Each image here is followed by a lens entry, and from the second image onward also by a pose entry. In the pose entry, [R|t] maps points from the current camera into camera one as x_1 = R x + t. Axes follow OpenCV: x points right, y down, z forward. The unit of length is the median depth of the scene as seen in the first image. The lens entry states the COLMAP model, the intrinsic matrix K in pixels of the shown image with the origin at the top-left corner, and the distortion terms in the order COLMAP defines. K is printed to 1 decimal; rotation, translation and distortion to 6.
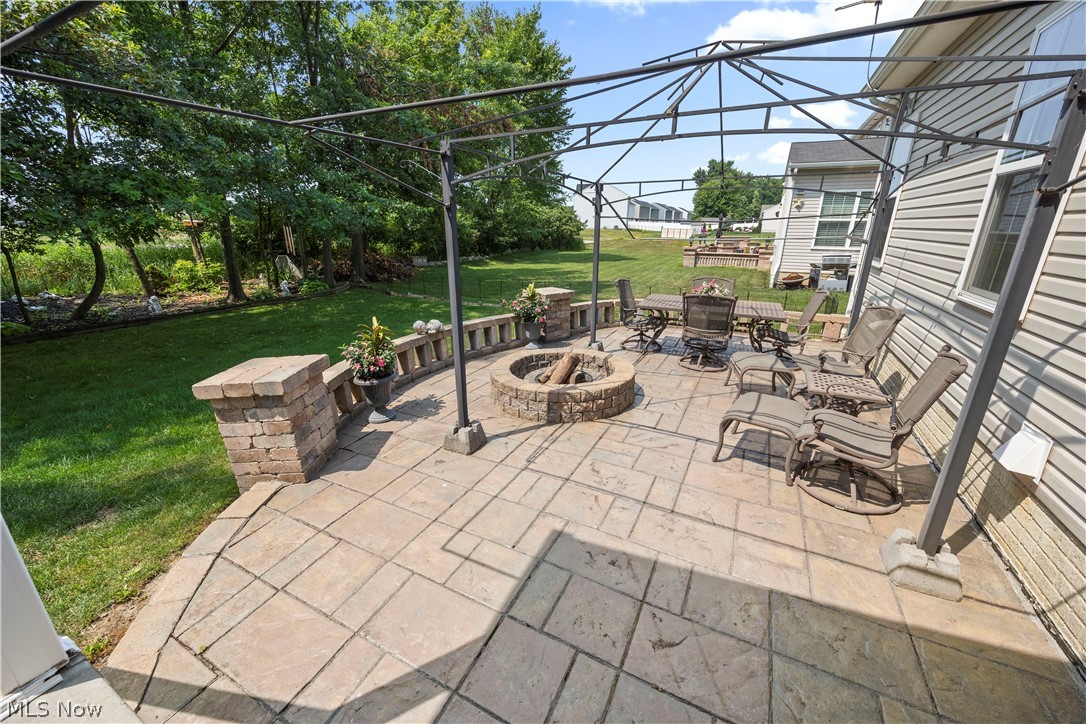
lens RADIAL K [[436.4, 0, 539.3], [0, 436.4, 363.6], [0, 0, 1]] dist [0.002863, -0.000907]
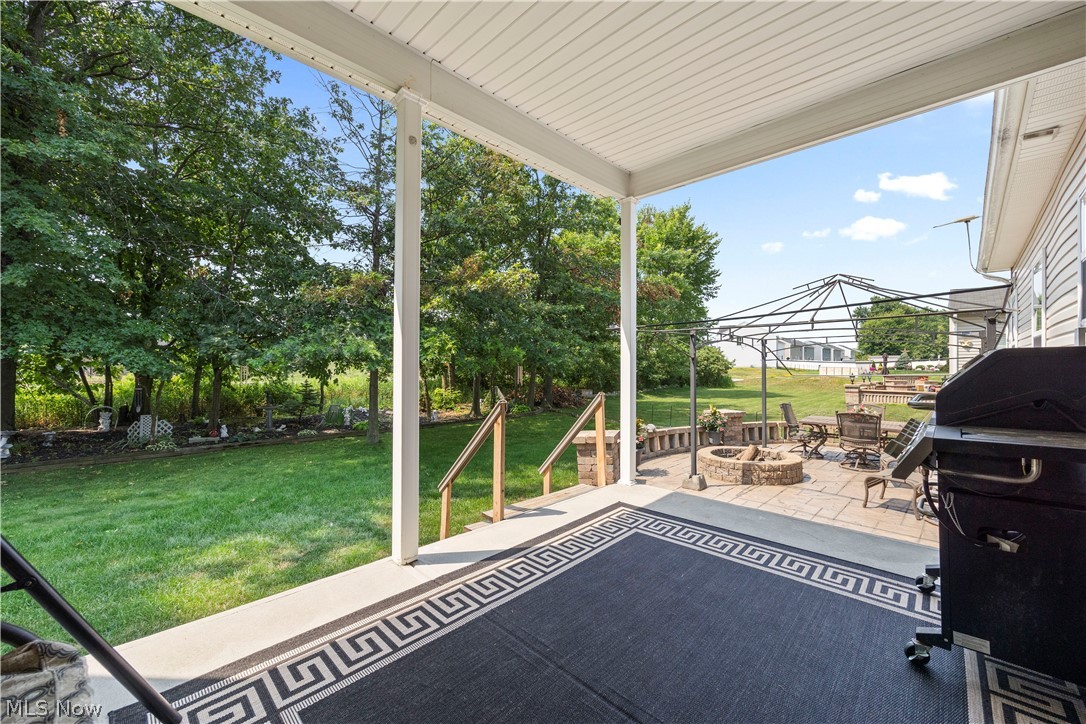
lens RADIAL K [[436.4, 0, 537.2], [0, 436.4, 357.4], [0, 0, 1]] dist [0.002863, -0.000907]
pose [[0.951703, -0.006852, -0.306943, -0.061795], [-0.090621, 0.948940, -0.302161, 0.075234], [0.293340, 0.315383, 0.902488, -0.245936]]
